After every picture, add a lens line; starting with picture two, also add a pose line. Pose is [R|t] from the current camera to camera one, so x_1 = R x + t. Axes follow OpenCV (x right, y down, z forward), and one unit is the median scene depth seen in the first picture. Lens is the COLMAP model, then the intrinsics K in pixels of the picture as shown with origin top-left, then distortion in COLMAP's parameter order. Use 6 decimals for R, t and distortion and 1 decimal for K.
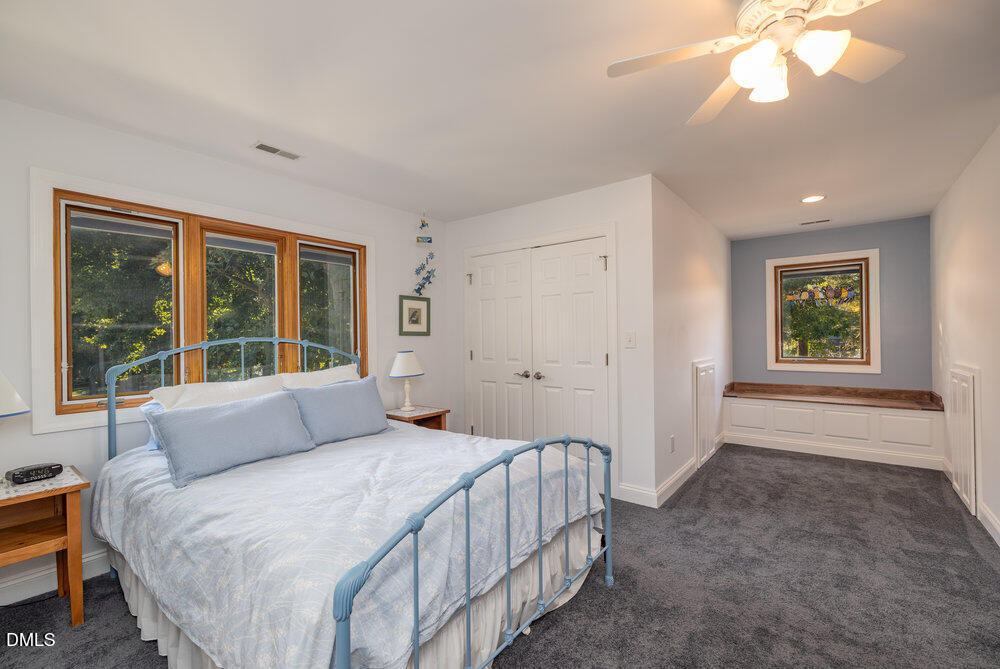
lens RADIAL K [[431.3, 0, 496.5], [0, 431.3, 333.0], [0, 0, 1]] dist [0.001522, 0.000136]
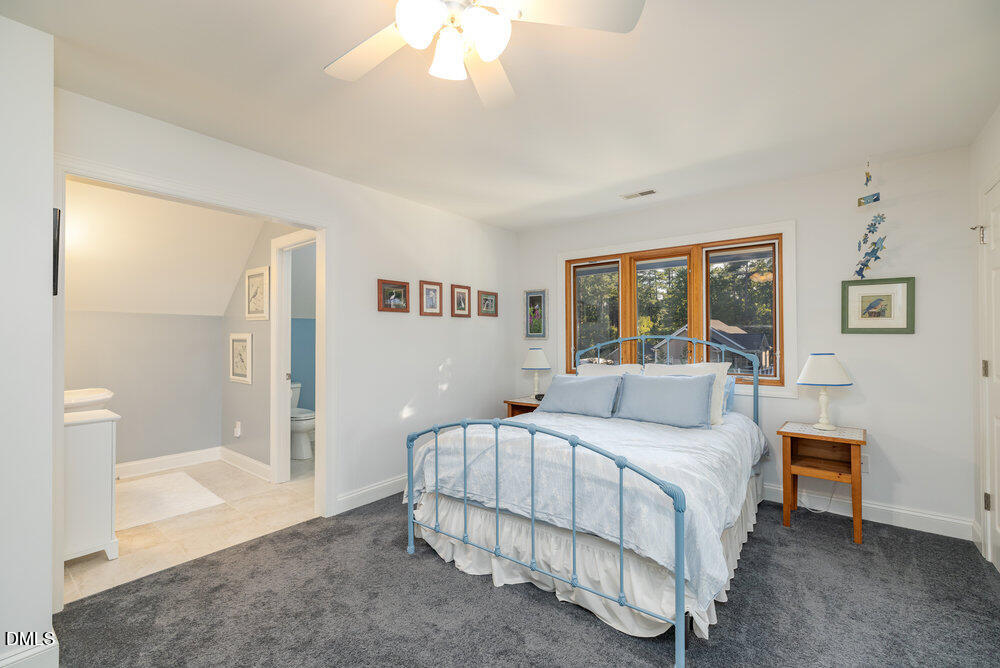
lens RADIAL K [[431.3, 0, 496.5], [0, 431.3, 332.5], [0, 0, 1]] dist [0.001522, 0.000136]
pose [[-0.009409, 0.001502, -0.999955, 0.554148], [0.010489, 0.999944, 0.001404, -0.003689], [0.999901, -0.010475, -0.009424, 0.389816]]
